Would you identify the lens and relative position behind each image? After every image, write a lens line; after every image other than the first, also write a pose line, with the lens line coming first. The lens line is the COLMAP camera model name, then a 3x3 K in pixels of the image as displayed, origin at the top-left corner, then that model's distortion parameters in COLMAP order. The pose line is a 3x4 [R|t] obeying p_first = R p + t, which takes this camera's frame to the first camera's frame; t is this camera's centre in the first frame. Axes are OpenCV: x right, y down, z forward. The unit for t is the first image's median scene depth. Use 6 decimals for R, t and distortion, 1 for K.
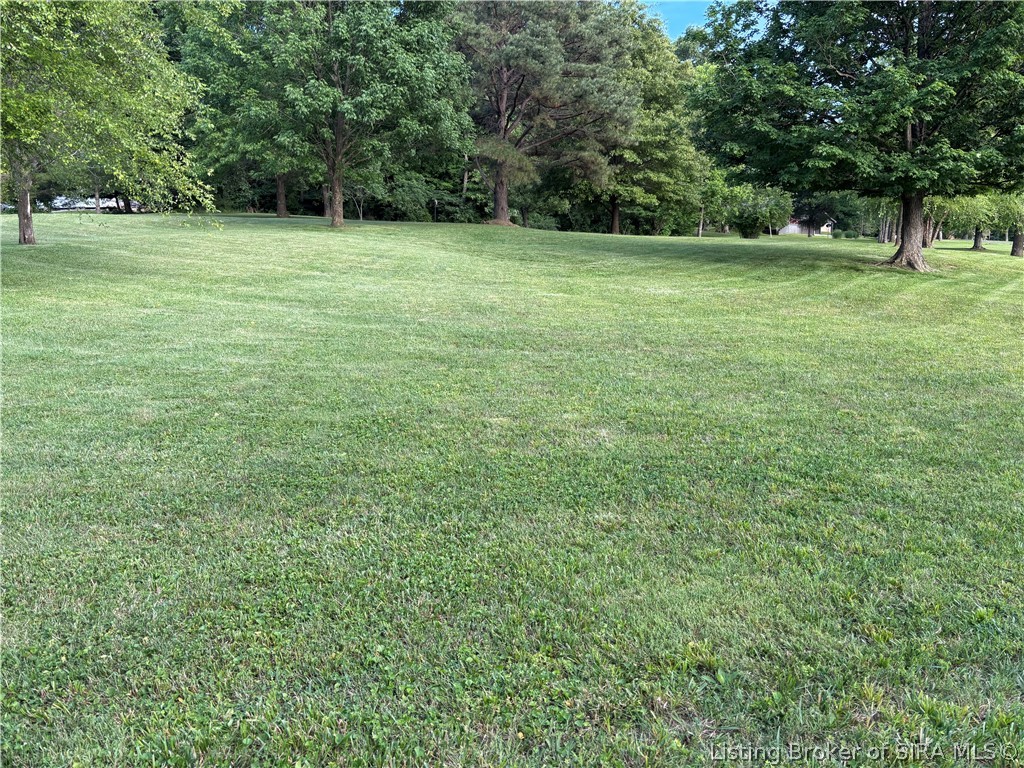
lens RADIAL K [[769.6, 0, 506.8], [0, 769.6, 382.9], [0, 0, 1]] dist [0.032394, -0.044937]
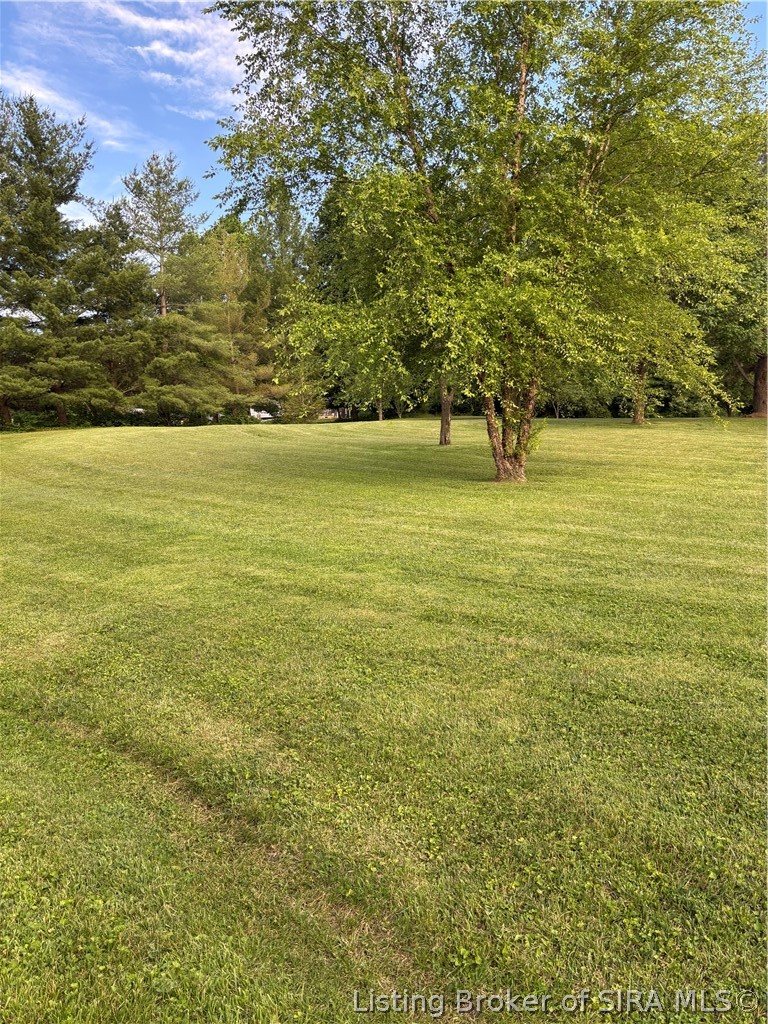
lens RADIAL K [[769.6, 0, 391.1], [0, 769.6, 506.9], [0, 0, 1]] dist [0.032394, -0.044937]
pose [[0.957697, 0.003842, -0.287754, -0.564826], [-0.031048, 0.995454, -0.090041, 0.052329], [0.286100, 0.095166, 0.953462, -0.293443]]
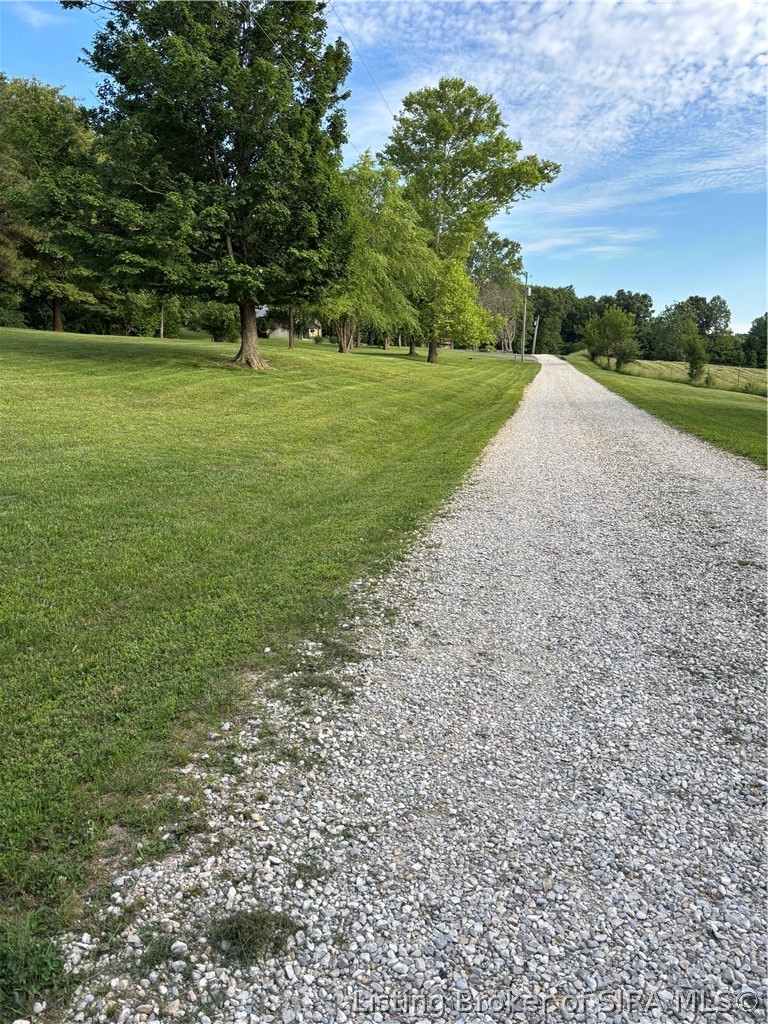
lens RADIAL K [[769.6, 0, 386.9], [0, 769.6, 518.6], [0, 0, 1]] dist [0.032394, -0.044937]
pose [[0.903057, -0.075944, 0.422754, 0.346536], [0.058371, 0.996813, 0.054379, 0.053458], [-0.425536, -0.024431, 0.904612, -0.262294]]
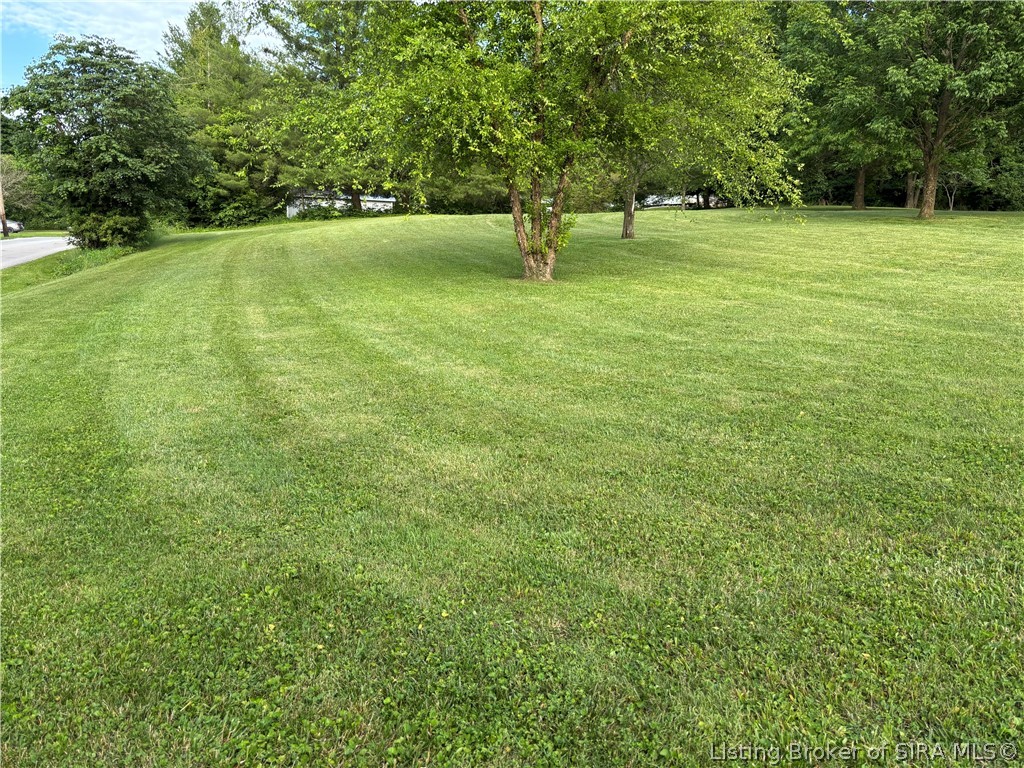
lens RADIAL K [[769.6, 0, 508.1], [0, 769.6, 383.7], [0, 0, 1]] dist [0.032394, -0.044937]
pose [[0.772067, 0.121132, -0.623891, -0.020140], [-0.115193, 0.992081, 0.050066, -0.001108], [0.625014, 0.033214, 0.779906, -0.006204]]
